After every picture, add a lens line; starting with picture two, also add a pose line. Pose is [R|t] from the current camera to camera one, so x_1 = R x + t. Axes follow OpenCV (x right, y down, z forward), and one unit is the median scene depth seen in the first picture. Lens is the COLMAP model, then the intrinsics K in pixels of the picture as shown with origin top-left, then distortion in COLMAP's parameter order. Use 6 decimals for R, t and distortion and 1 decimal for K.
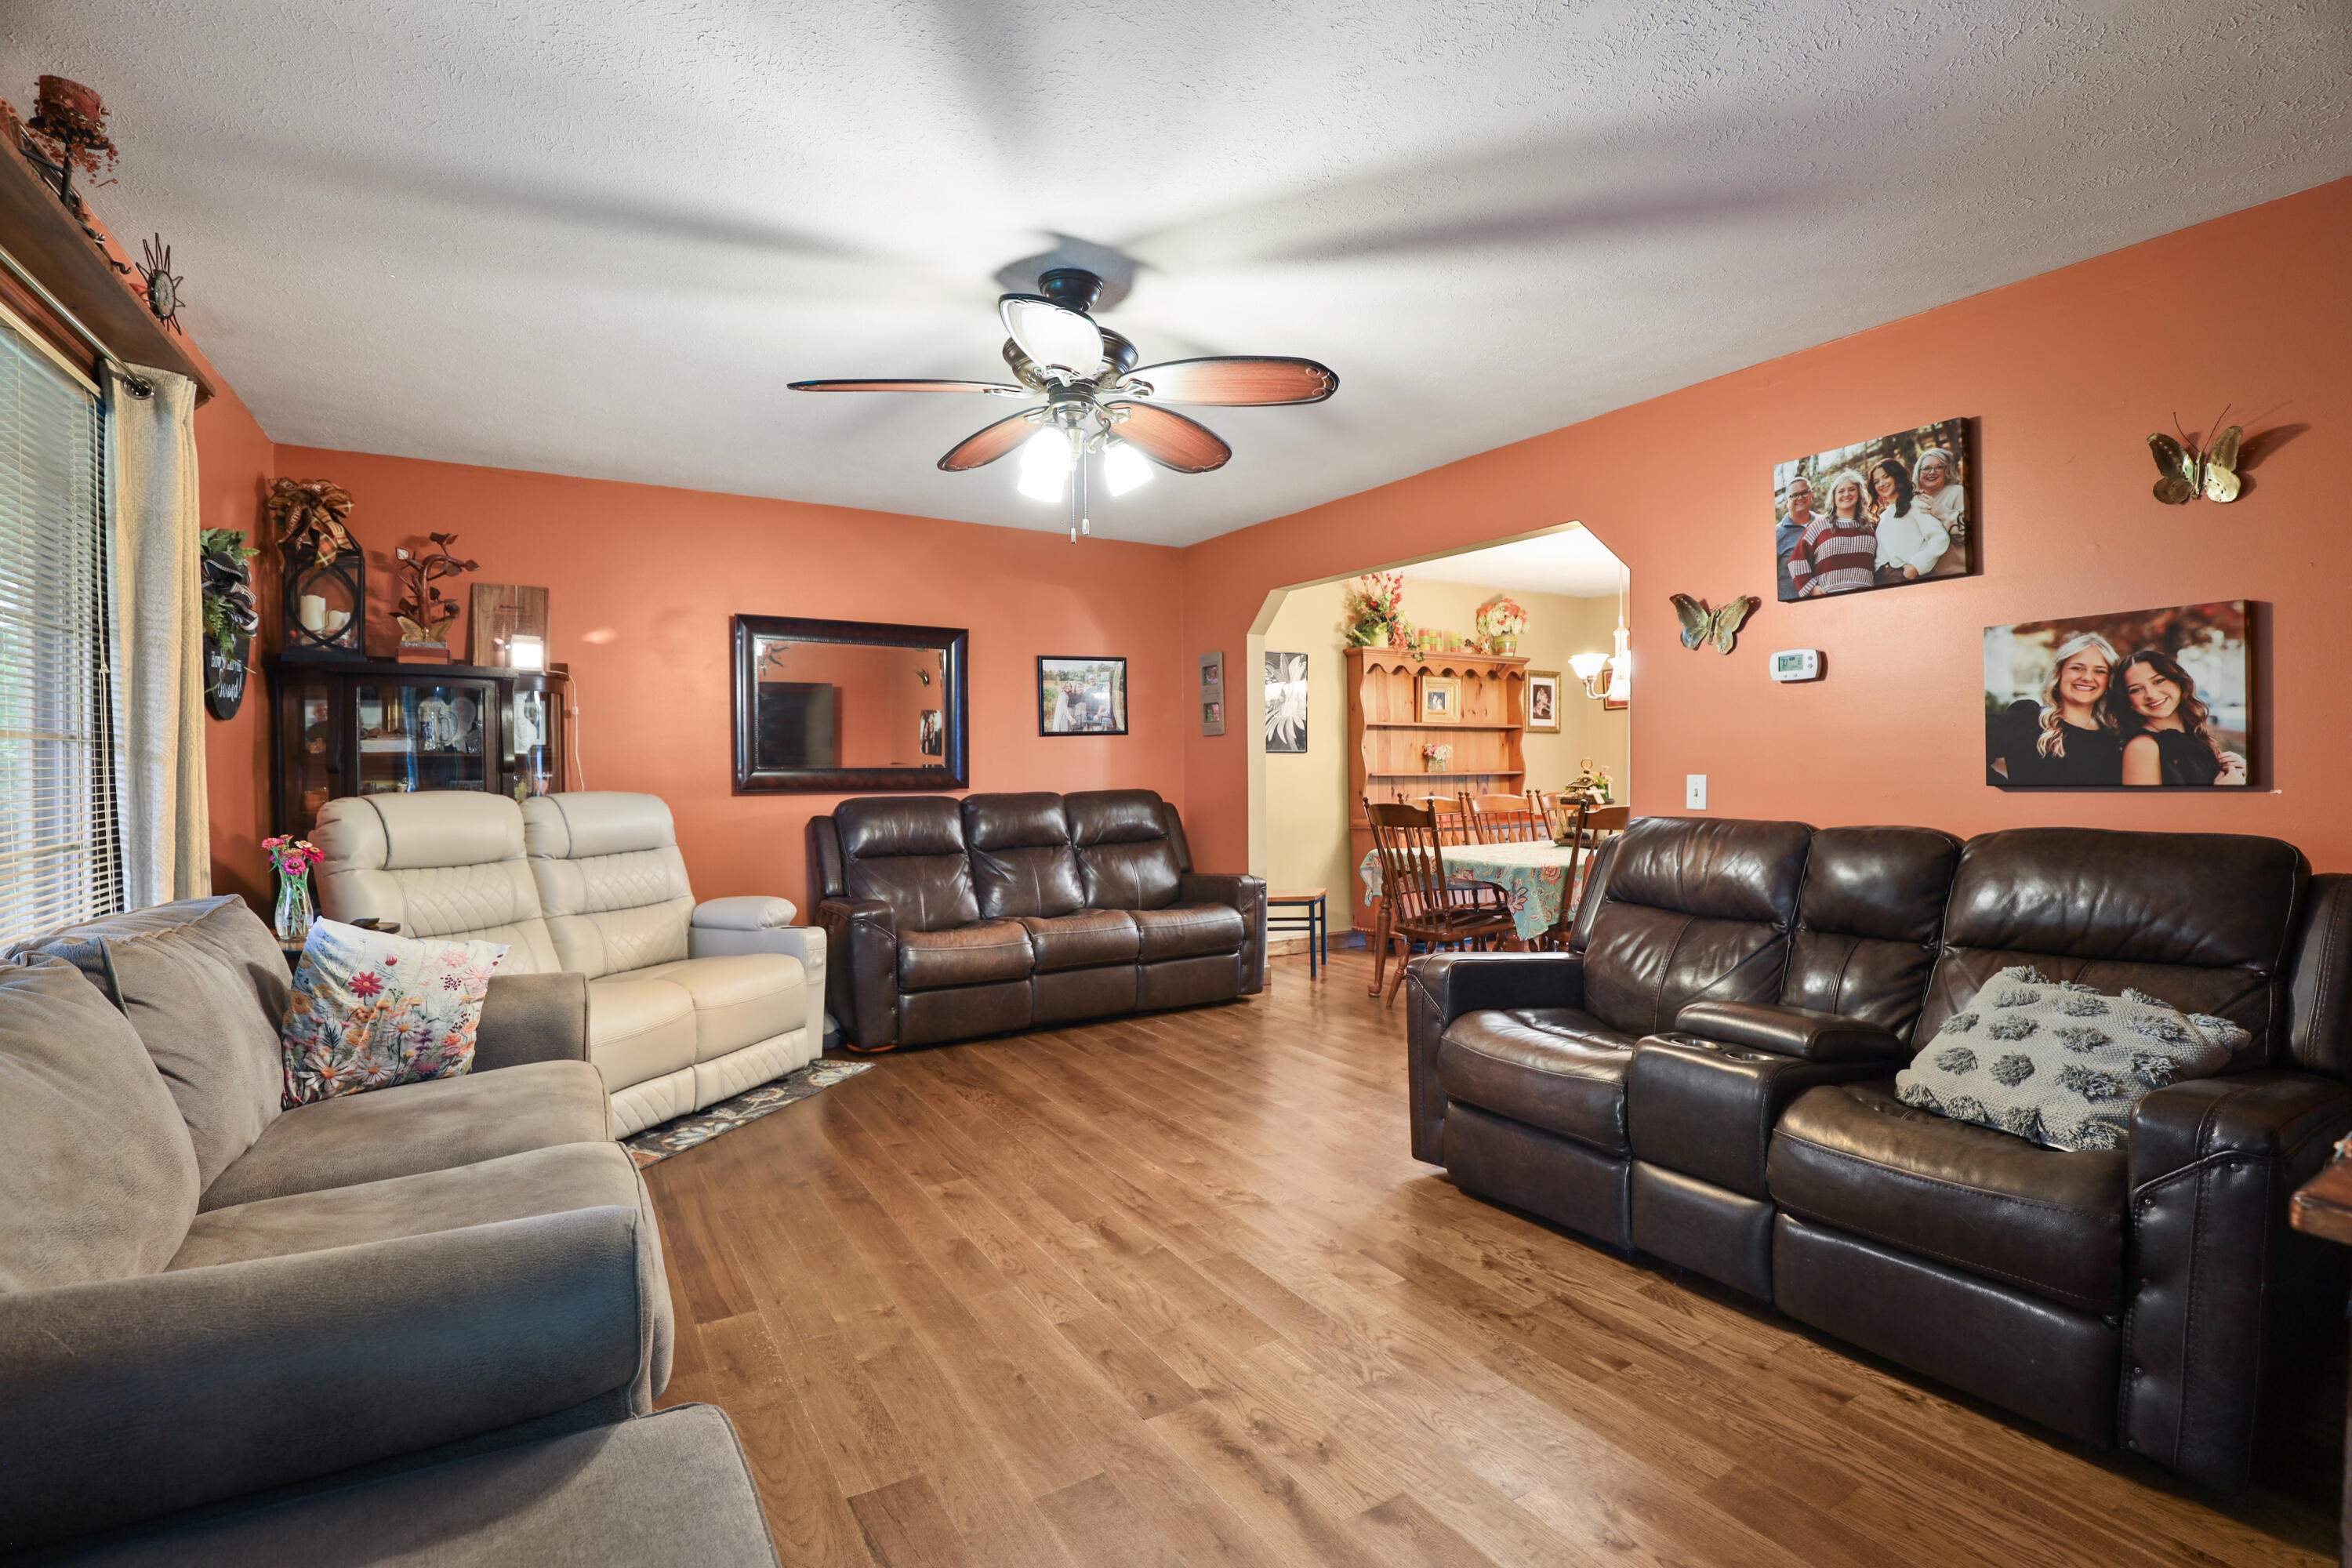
lens RADIAL K [[1077.2, 0, 1177.5], [0, 1077.2, 786.6], [0, 0, 1]] dist [-0.040534, 0.006489]
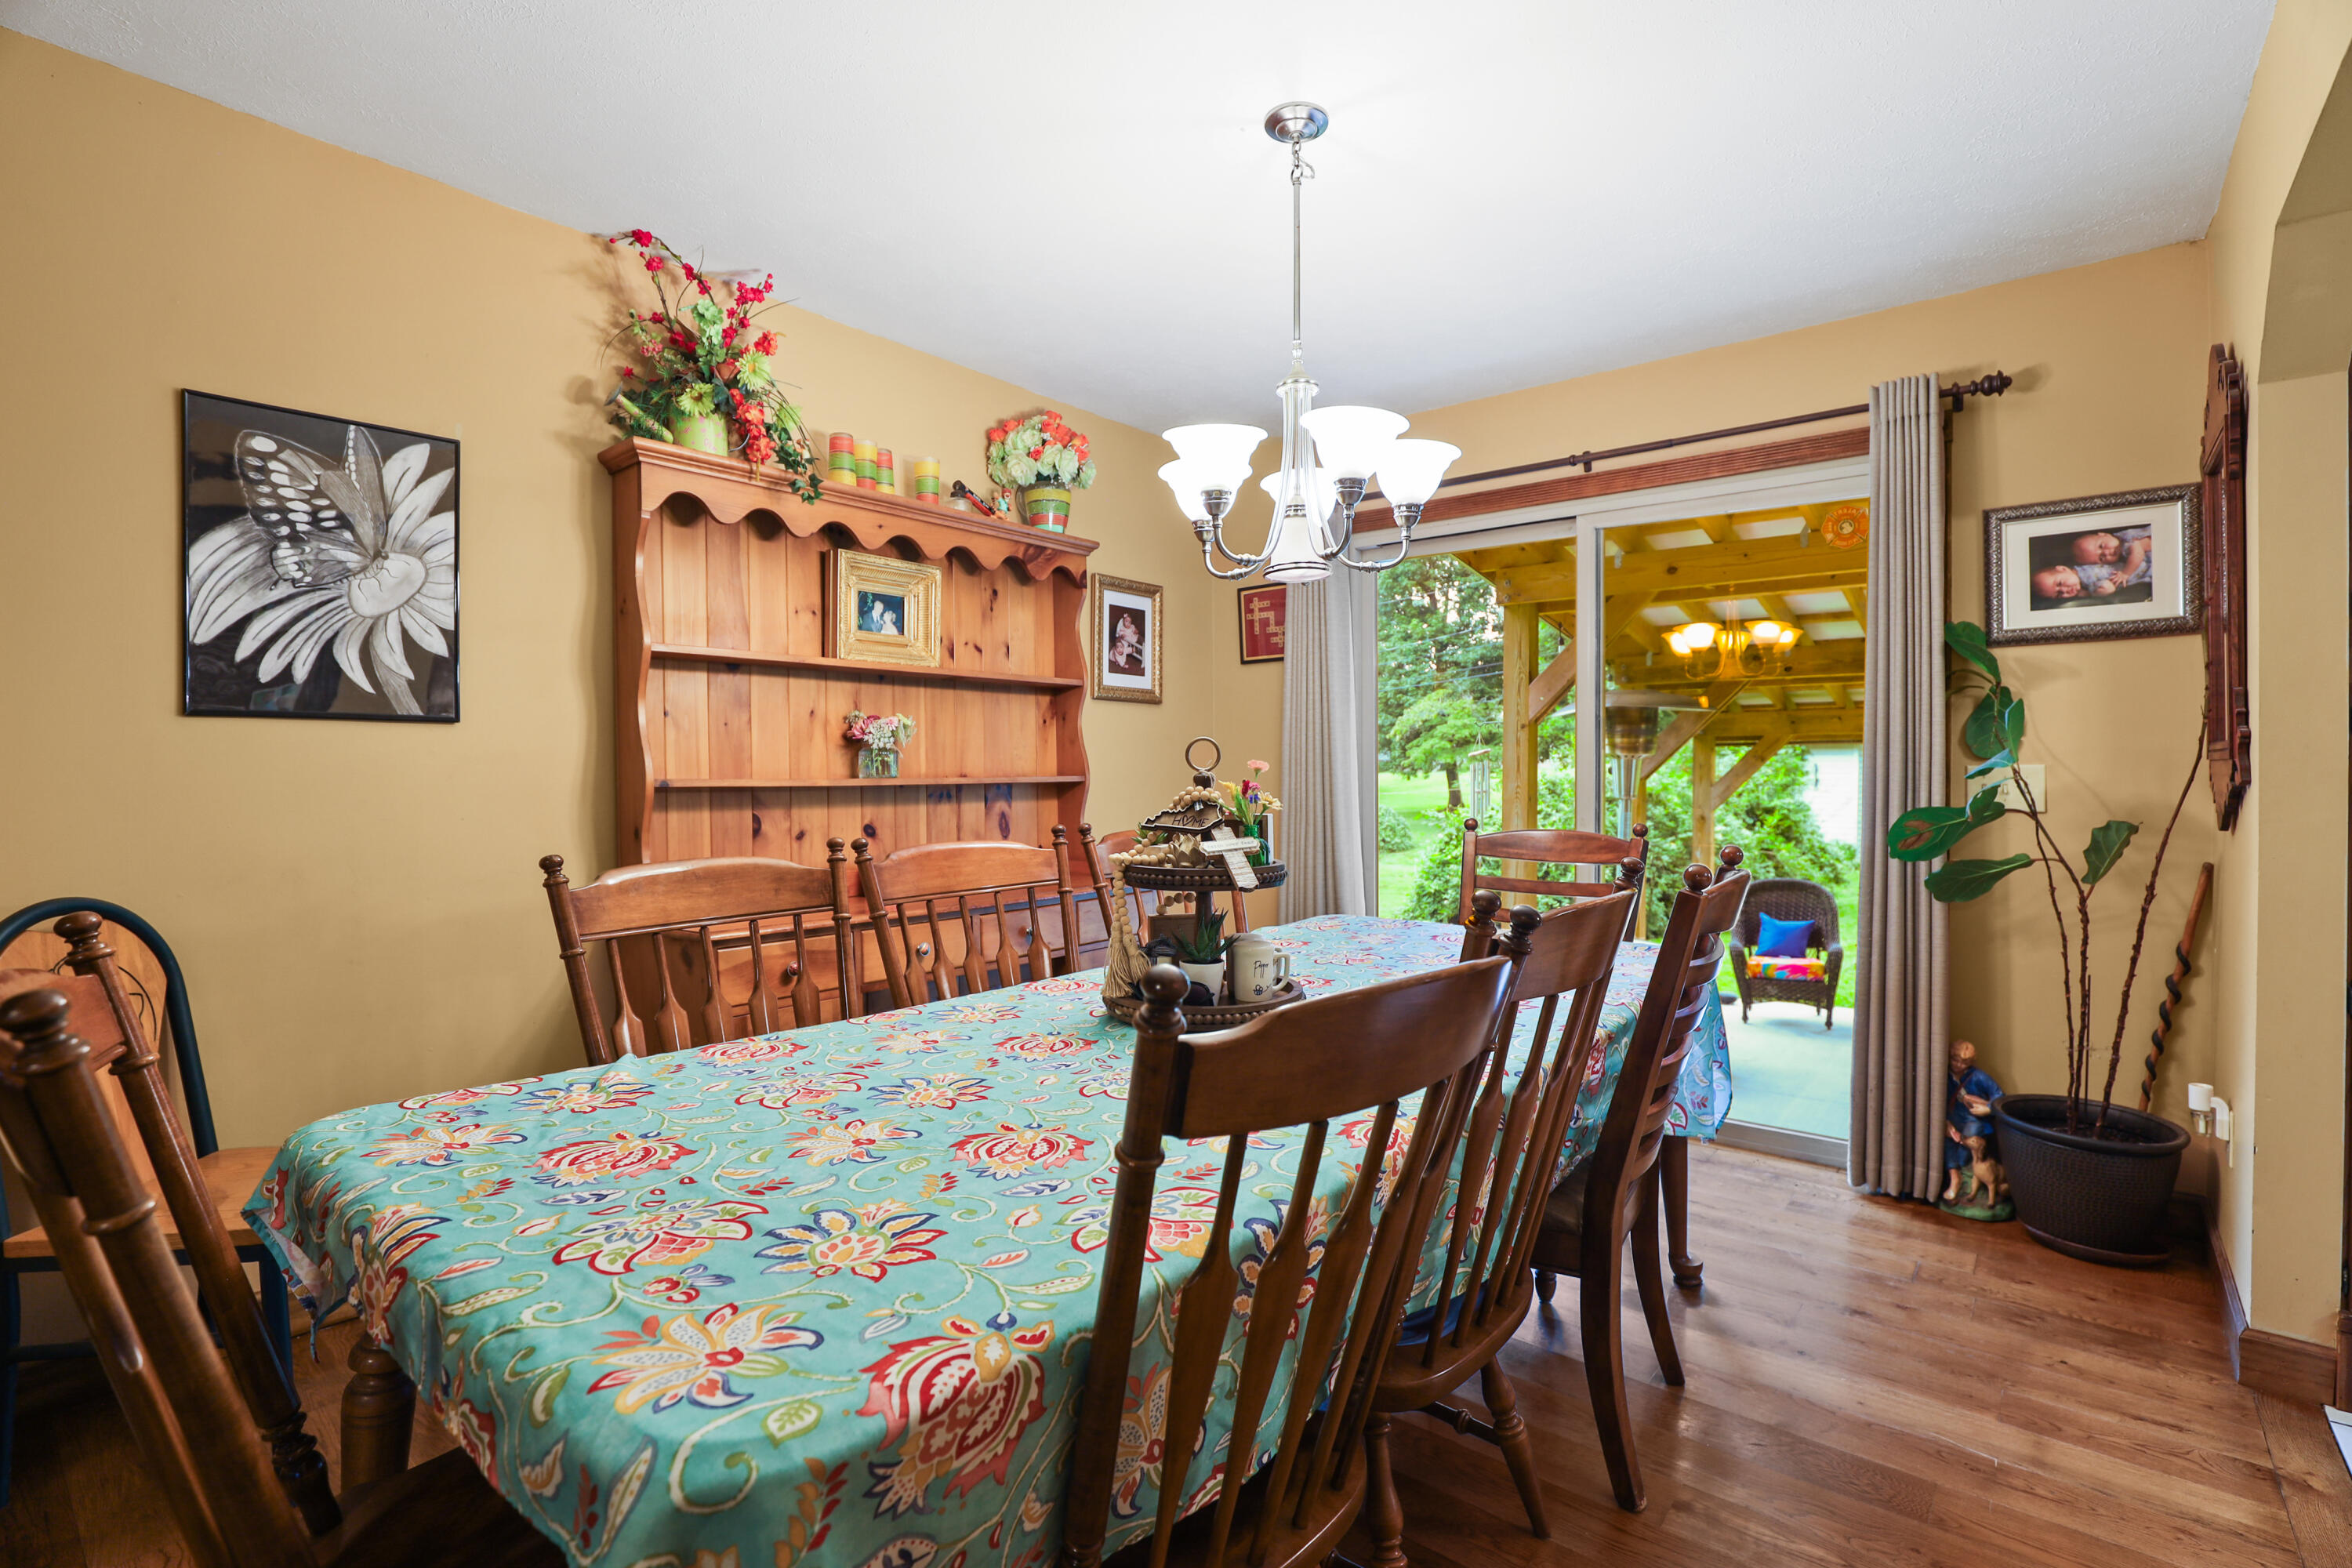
lens RADIAL K [[1077.2, 0, 1184.0], [0, 1077.2, 785.0], [0, 0, 1]] dist [-0.040534, 0.006489]
pose [[0.944311, 0.000282, 0.329053, 0.292793], [0.001753, 0.999981, -0.005888, -0.011193], [-0.329048, 0.006137, 0.944293, 0.754913]]
